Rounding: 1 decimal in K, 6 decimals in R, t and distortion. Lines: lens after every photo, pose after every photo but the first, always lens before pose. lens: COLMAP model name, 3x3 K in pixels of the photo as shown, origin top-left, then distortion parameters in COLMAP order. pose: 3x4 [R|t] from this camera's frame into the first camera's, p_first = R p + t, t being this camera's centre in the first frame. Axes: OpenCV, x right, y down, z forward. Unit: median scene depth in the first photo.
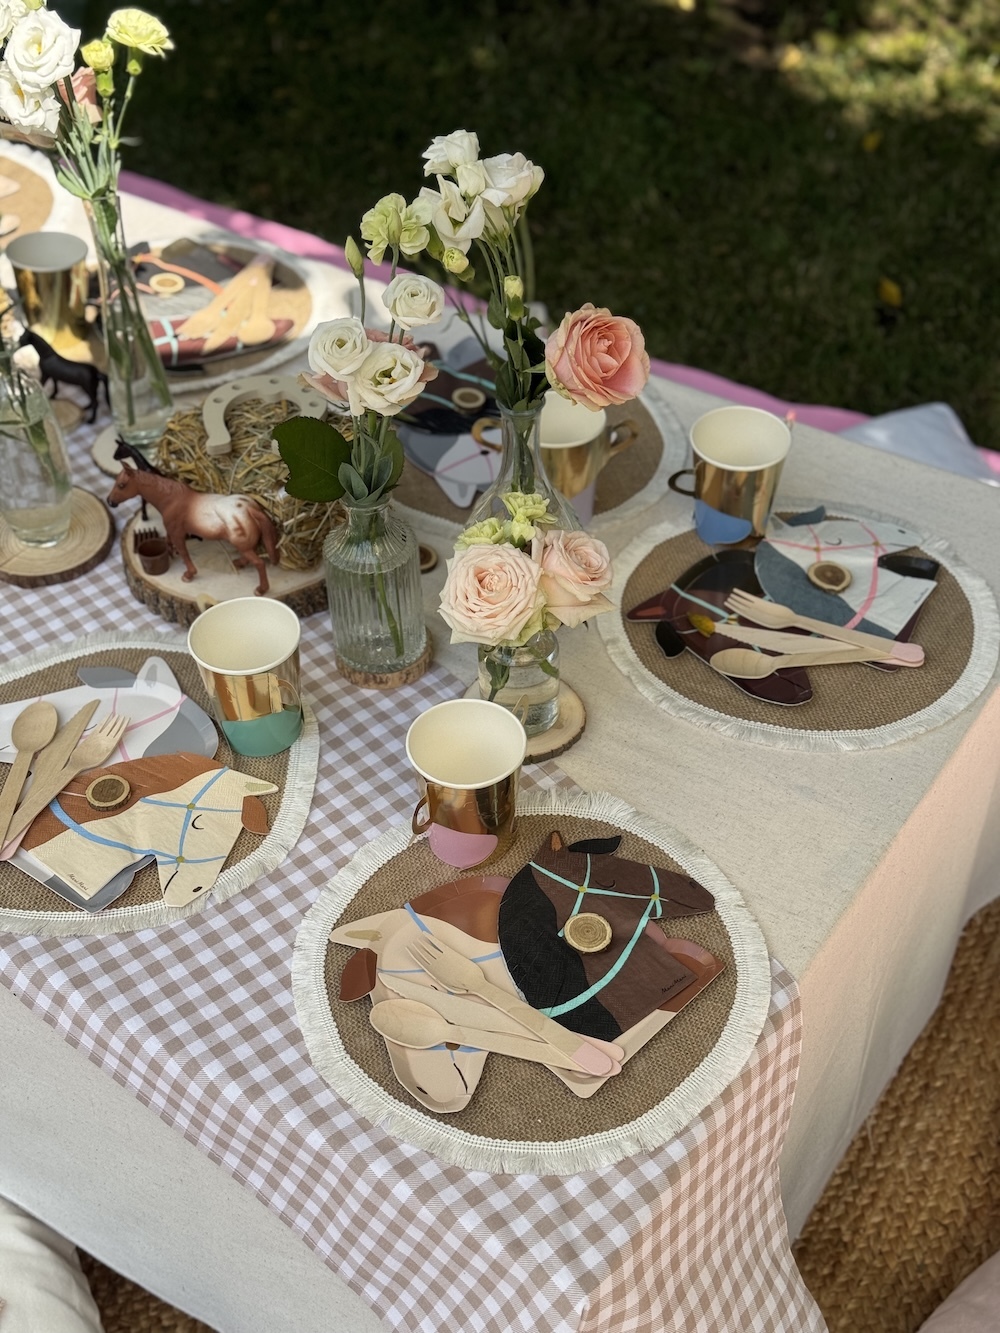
lens RADIAL K [[1858.7, 0, 503.4], [0, 1858.7, 656.5], [0, 0, 1]] dist [0.129058, 0.000000]
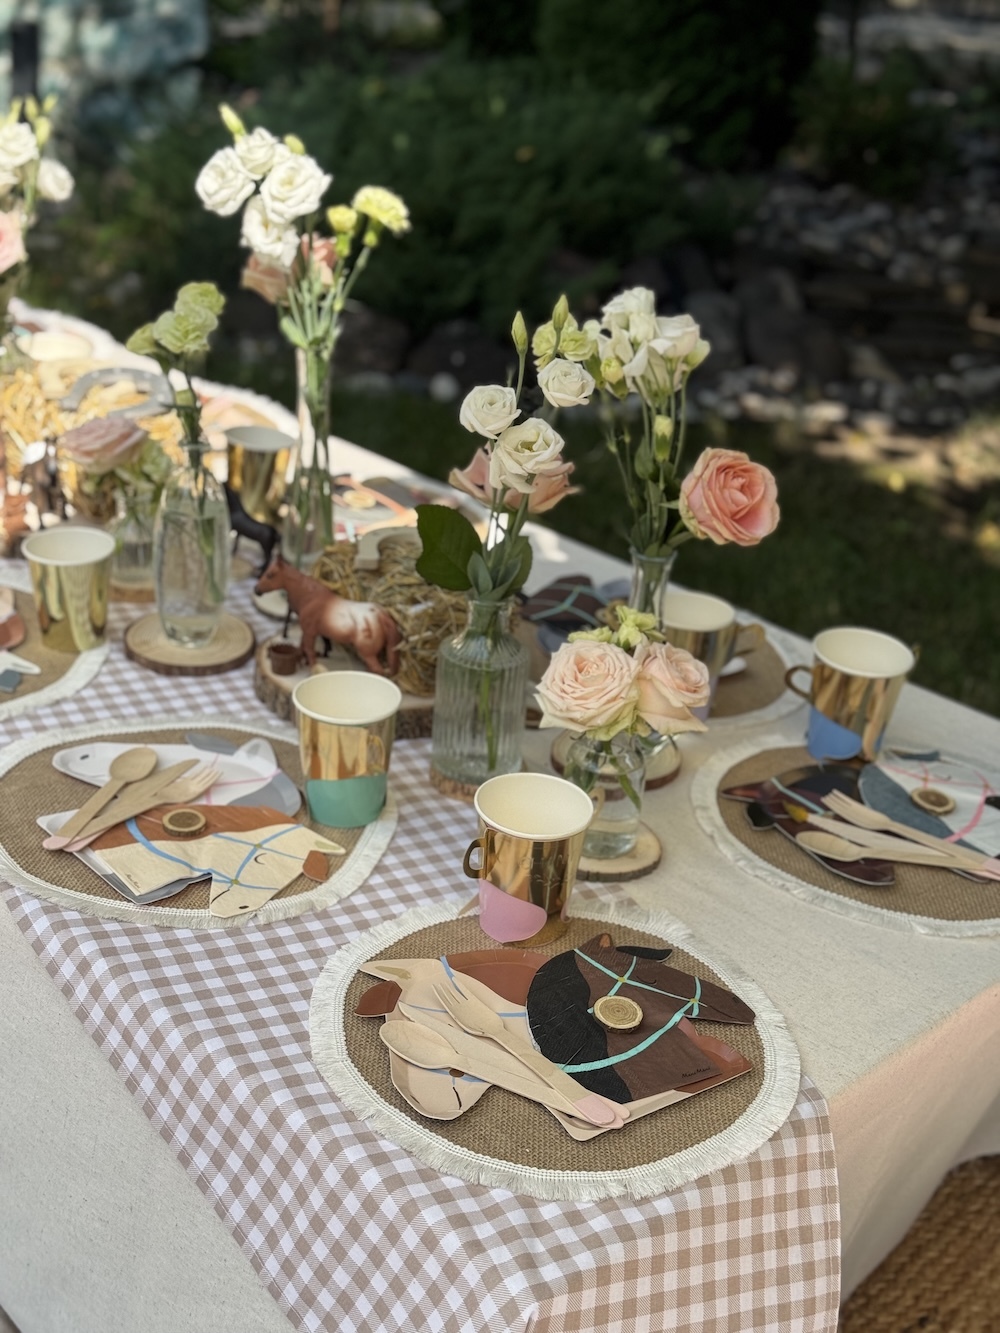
lens RADIAL K [[1858.7, 0, 490.4], [0, 1858.7, 665.2], [0, 0, 1]] dist [0.129058, 0.000000]
pose [[0.976229, 0.175192, -0.127611, 0.067334], [-0.204817, 0.938271, -0.278744, 0.243276], [0.070900, 0.298254, 0.951850, 0.016351]]
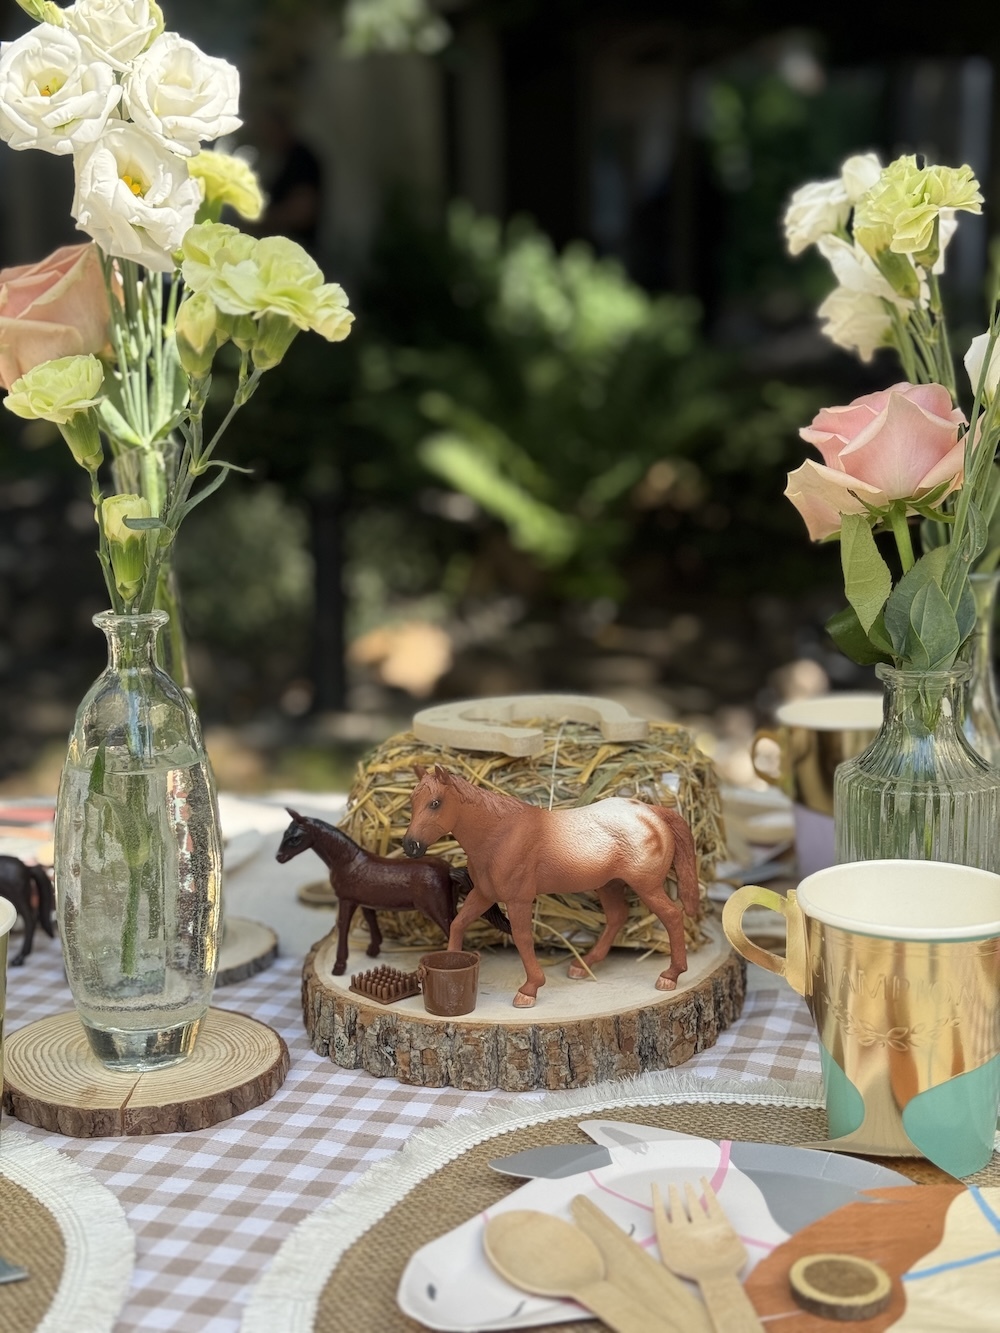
lens RADIAL K [[1858.7, 0, 500.7], [0, 1858.7, 668.7], [0, 0, 1]] dist [0.129058, 0.000000]
pose [[0.830597, -0.088857, 0.549739, -0.503599], [0.371508, 0.823813, -0.428152, 0.113043], [-0.414838, 0.559854, 0.717267, 0.646368]]
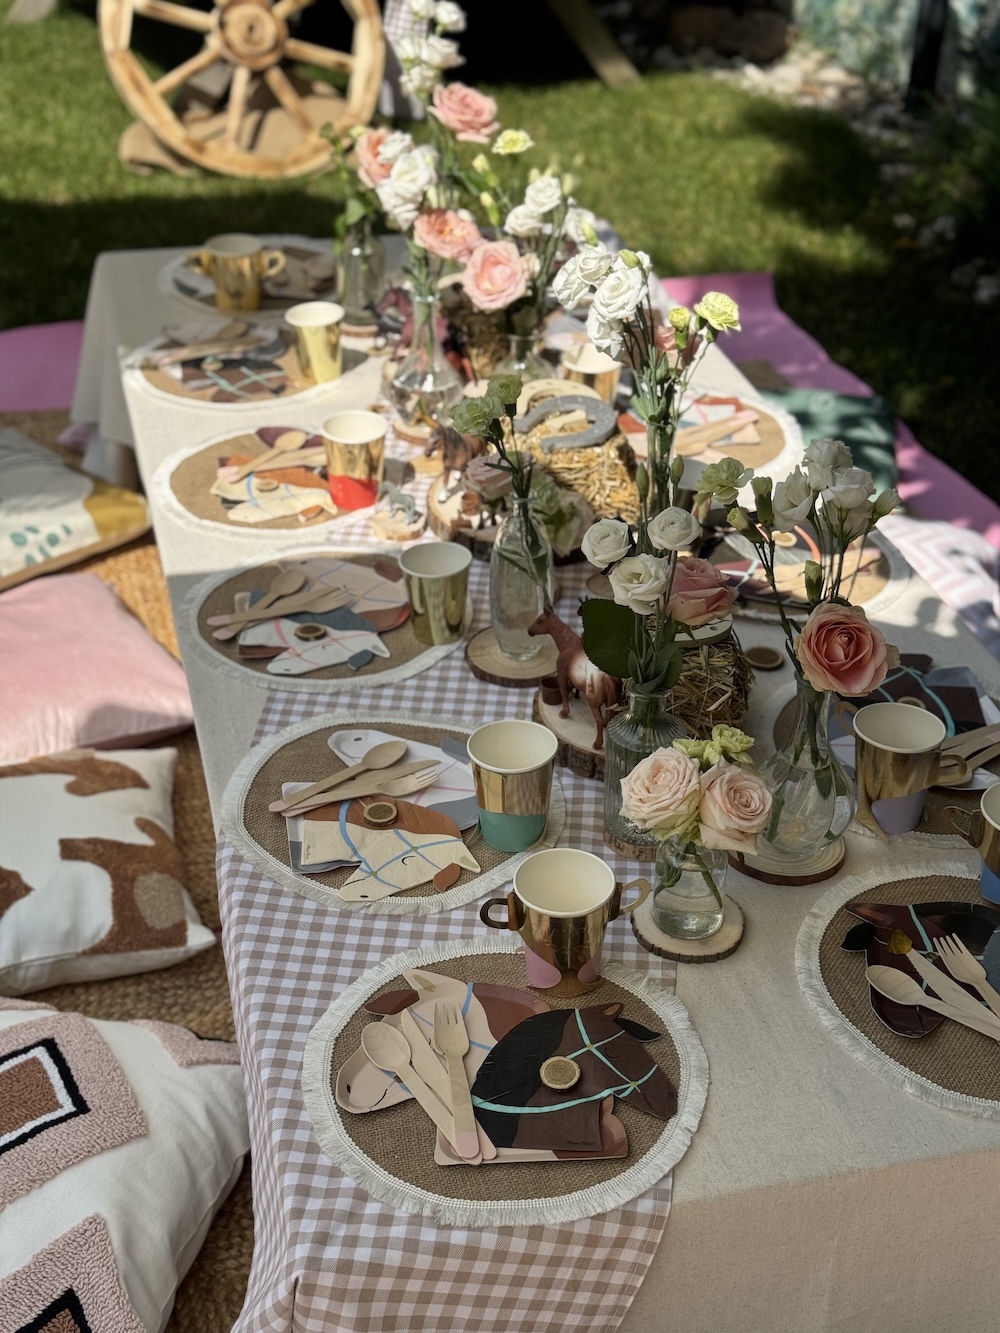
lens RADIAL K [[1858.7, 0, 504.3], [0, 1858.7, 668.6], [0, 0, 1]] dist [0.129058, 0.000000]
pose [[0.731613, 0.382268, -0.564459, 0.532034], [-0.474607, 0.879988, -0.019201, -0.030289], [0.489377, 0.281944, 0.825238, -0.034512]]
